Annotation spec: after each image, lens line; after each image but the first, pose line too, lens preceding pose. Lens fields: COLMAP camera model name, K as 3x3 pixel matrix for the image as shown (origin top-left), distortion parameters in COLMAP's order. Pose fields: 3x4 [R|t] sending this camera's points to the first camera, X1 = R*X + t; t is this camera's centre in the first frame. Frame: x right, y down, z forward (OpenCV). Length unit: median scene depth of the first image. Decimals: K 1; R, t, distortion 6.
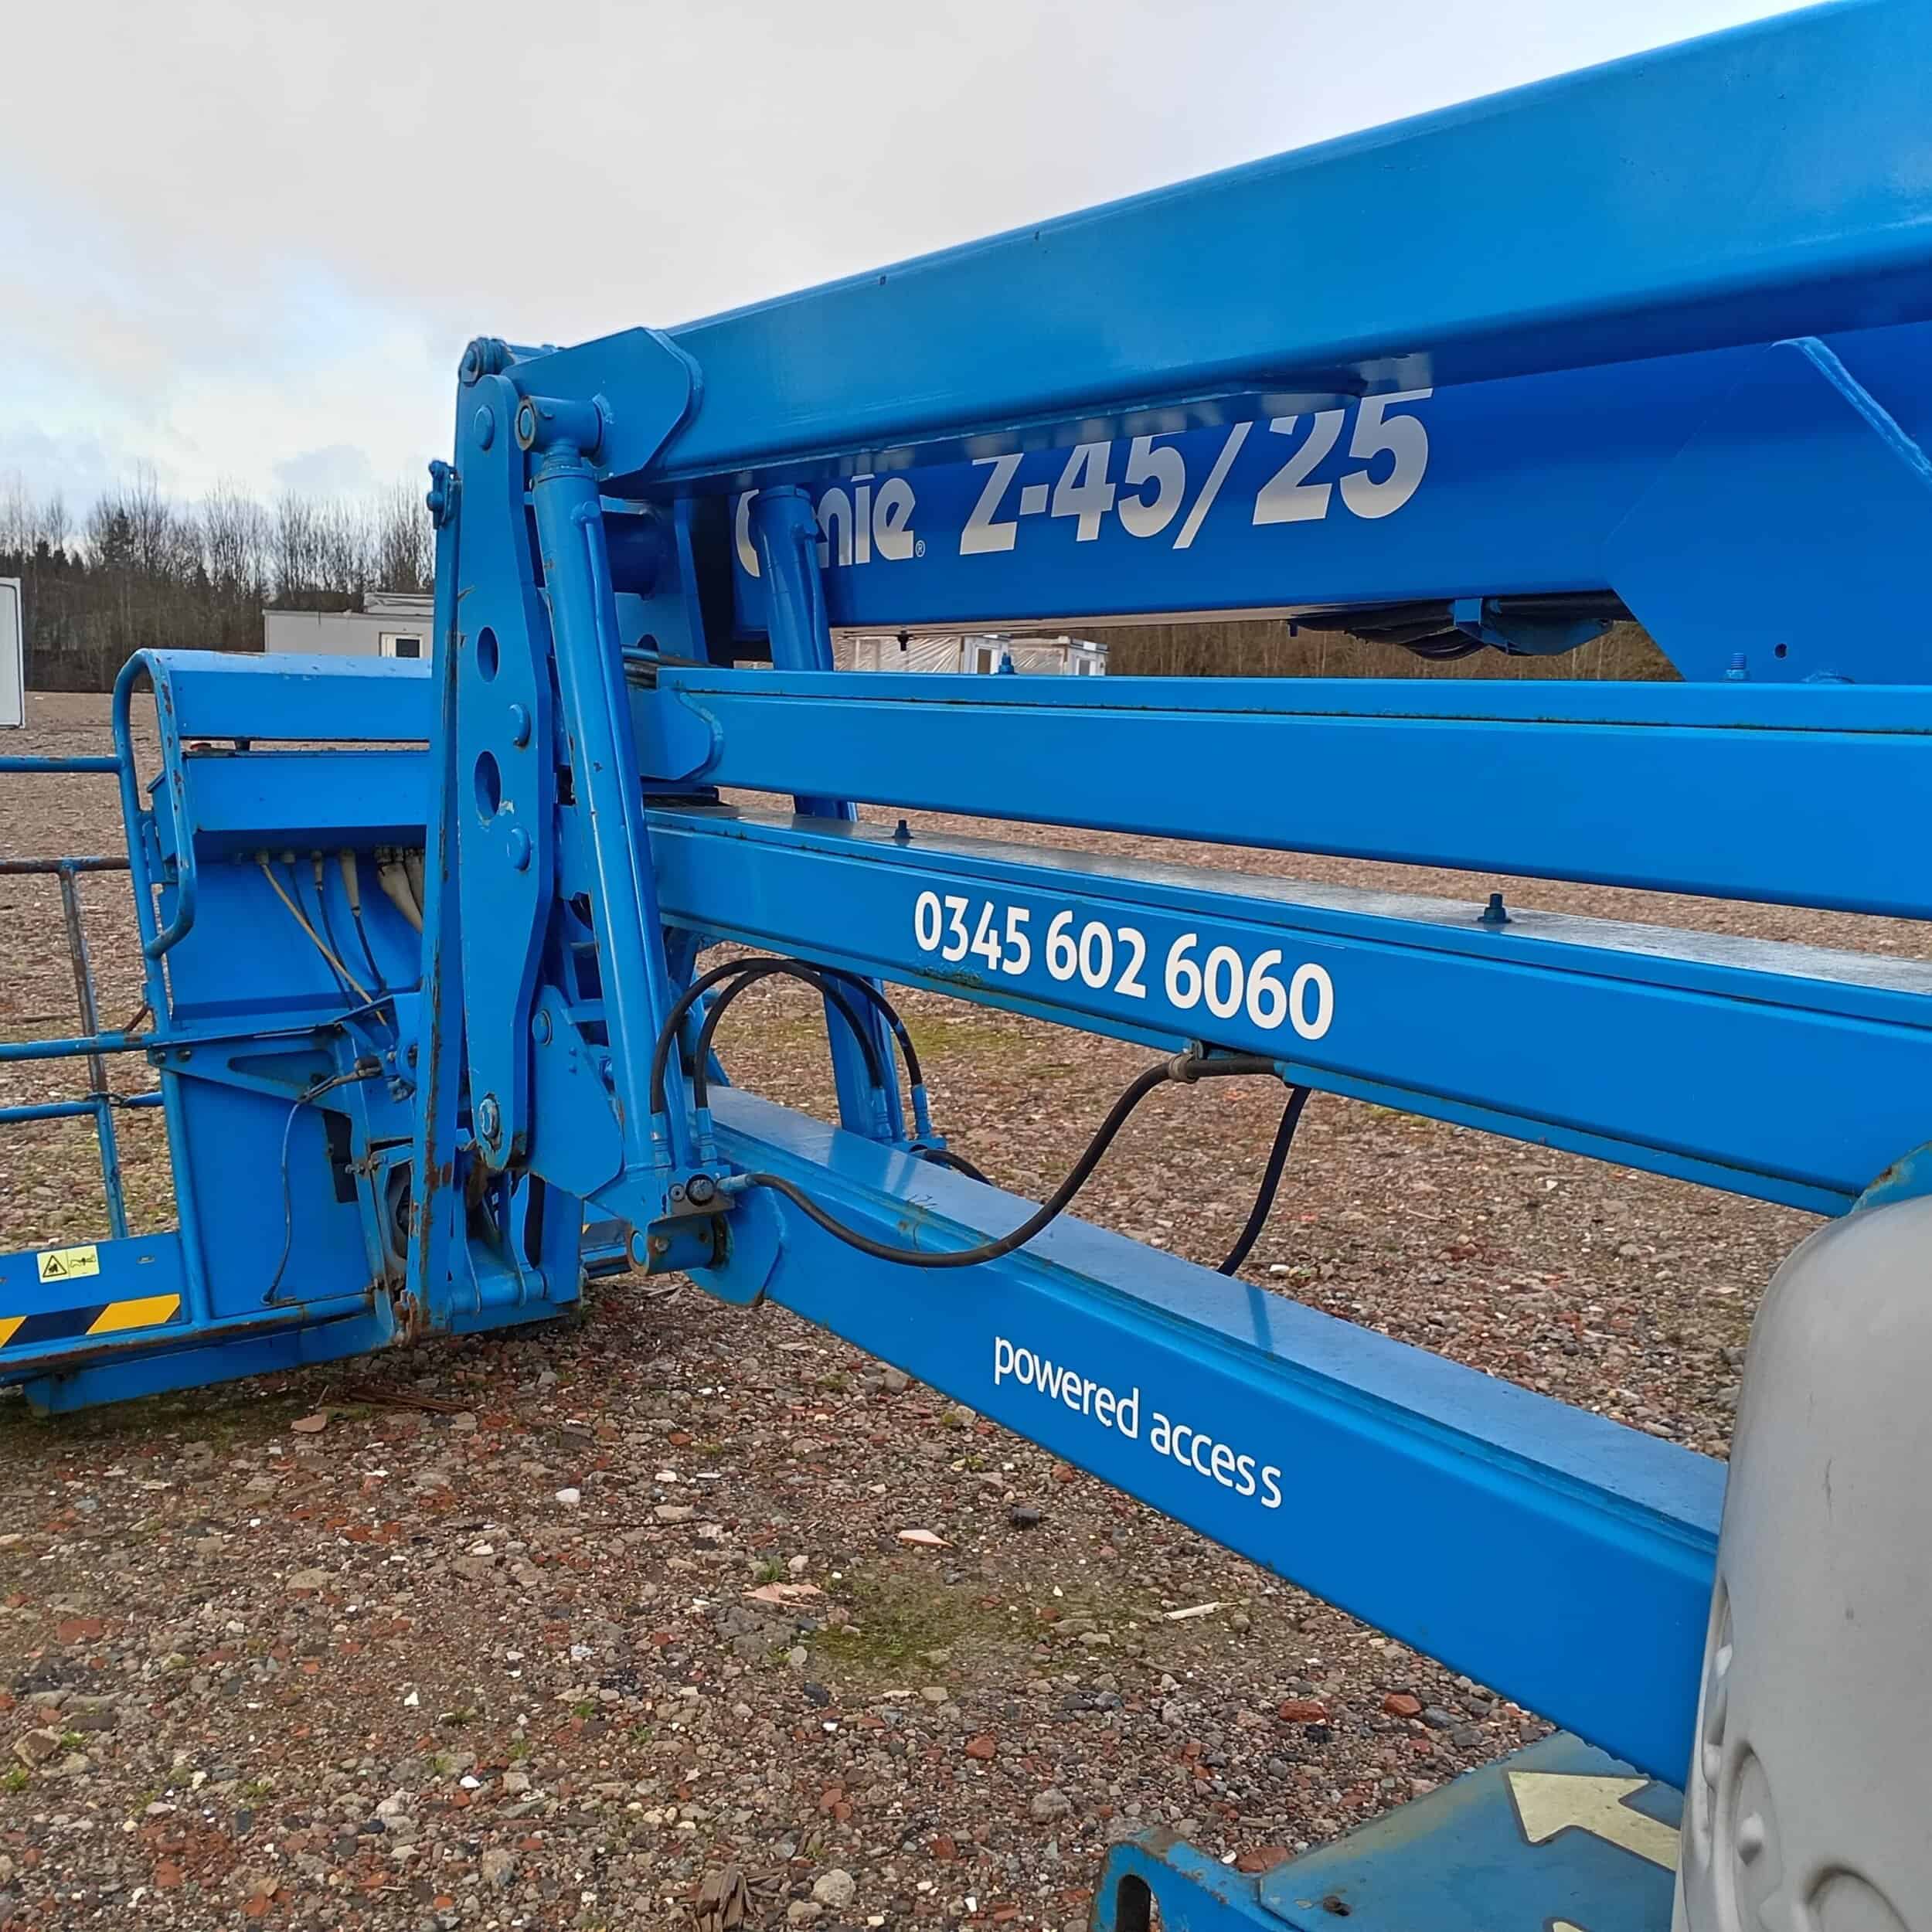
lens RADIAL K [[2014.6, 0, 973.5], [0, 2014.6, 964.6], [0, 0, 1]] dist [0.160868, -0.367950]
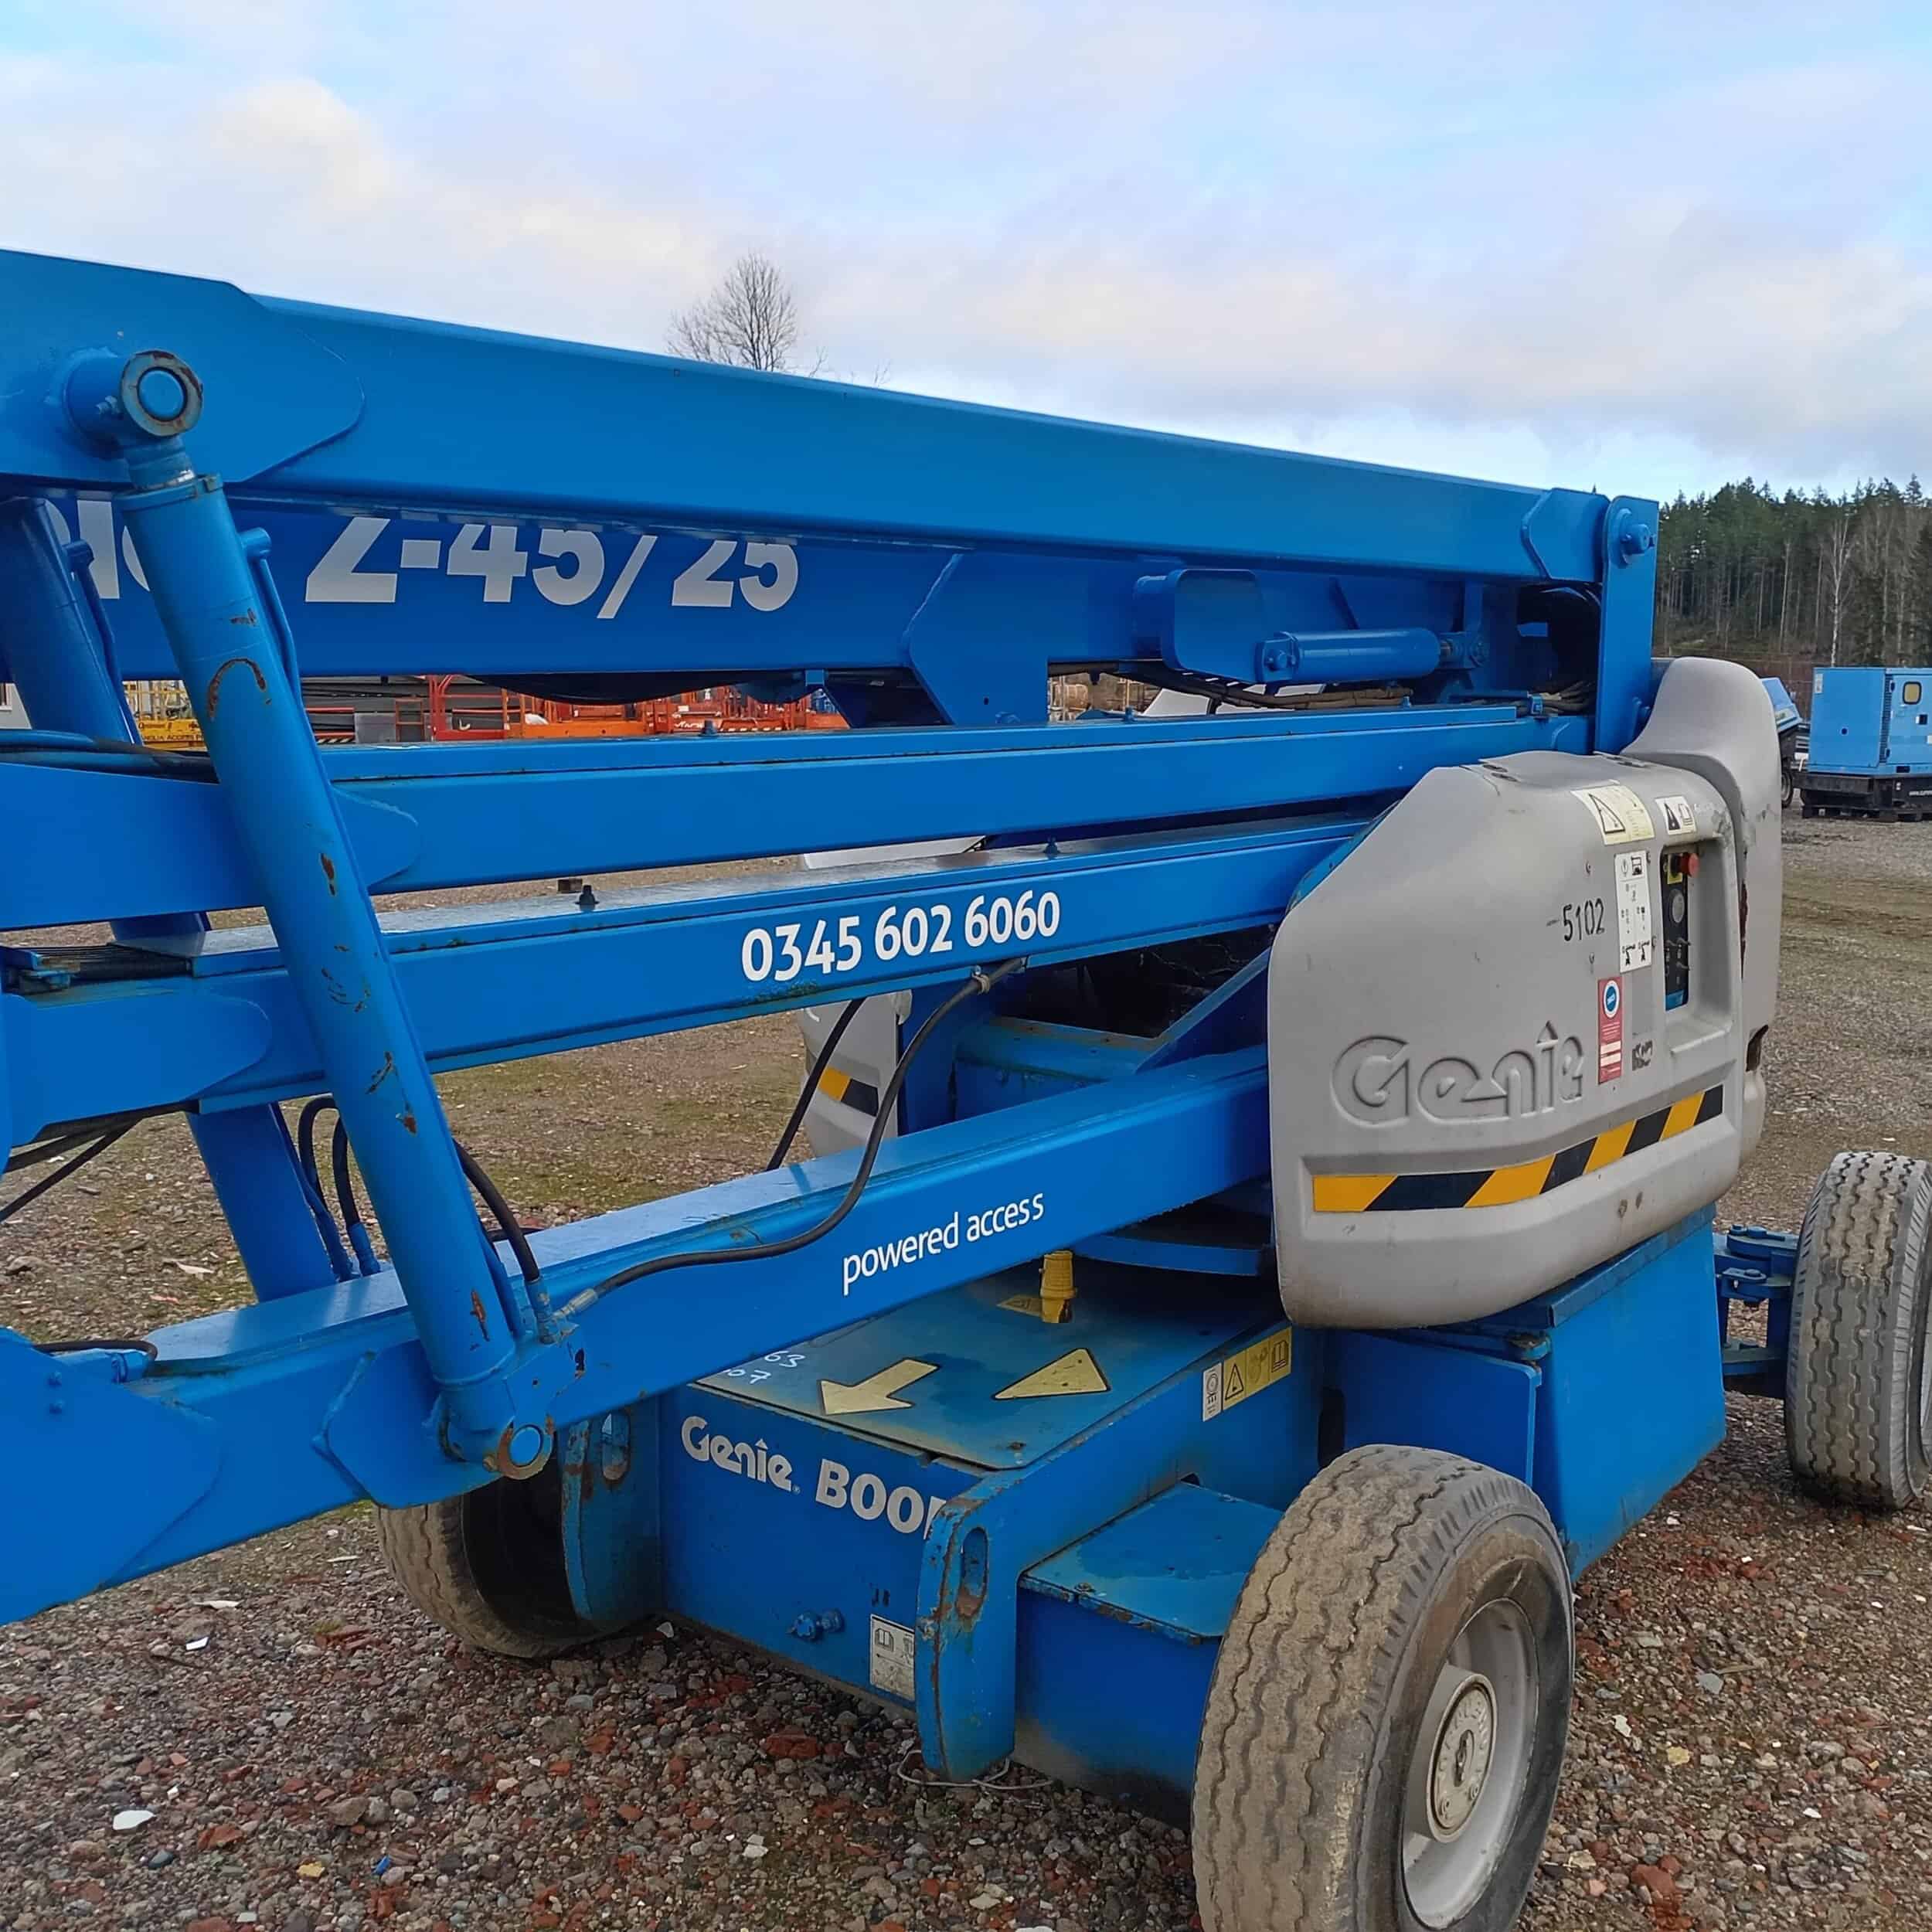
lens RADIAL K [[2014.6, 0, 973.5], [0, 2014.6, 964.6], [0, 0, 1]] dist [0.160868, -0.367950]
pose [[-0.261086, -0.170758, 0.950093, -1.171054], [0.121136, 0.970654, 0.207742, -0.245122], [-0.957685, 0.169329, -0.232739, 1.180952]]
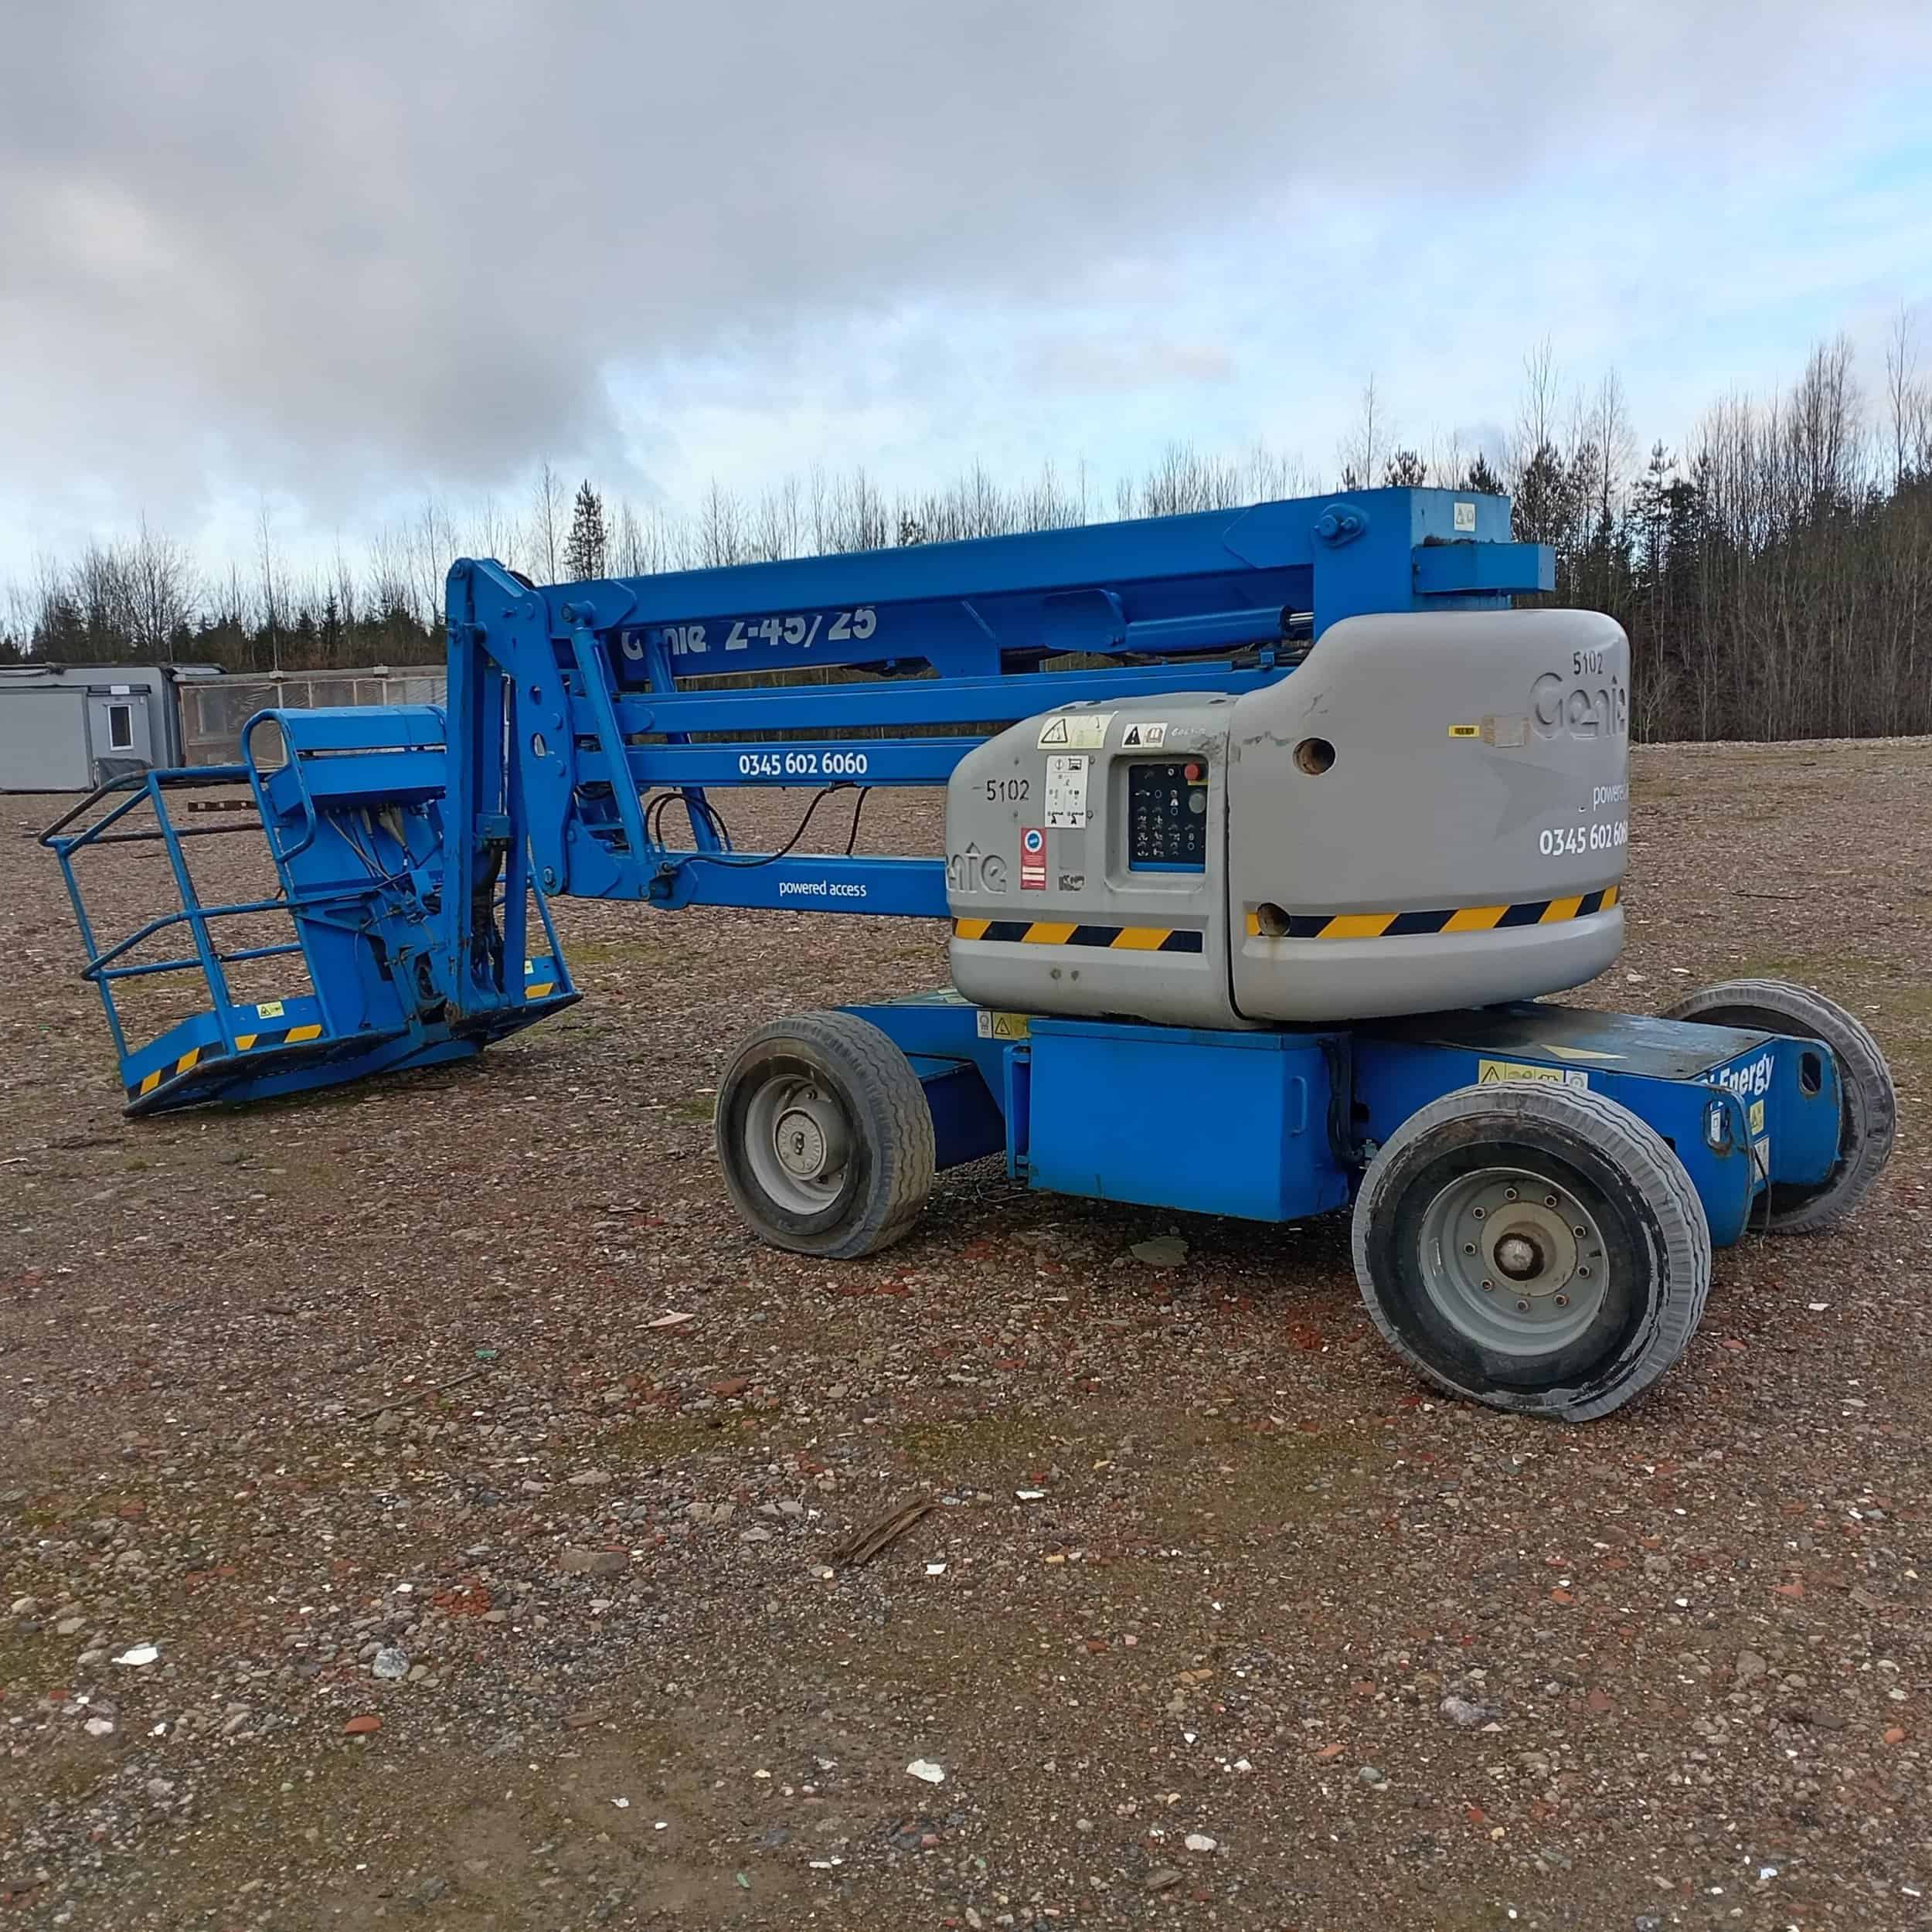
lens RADIAL K [[2014.6, 0, 973.5], [0, 2014.6, 964.6], [0, 0, 1]] dist [0.160868, -0.367950]
pose [[0.968574, -0.098466, 0.228406, -0.461206], [0.100571, 0.994927, 0.002433, 0.344248], [-0.227487, 0.020614, 0.973563, -2.373312]]
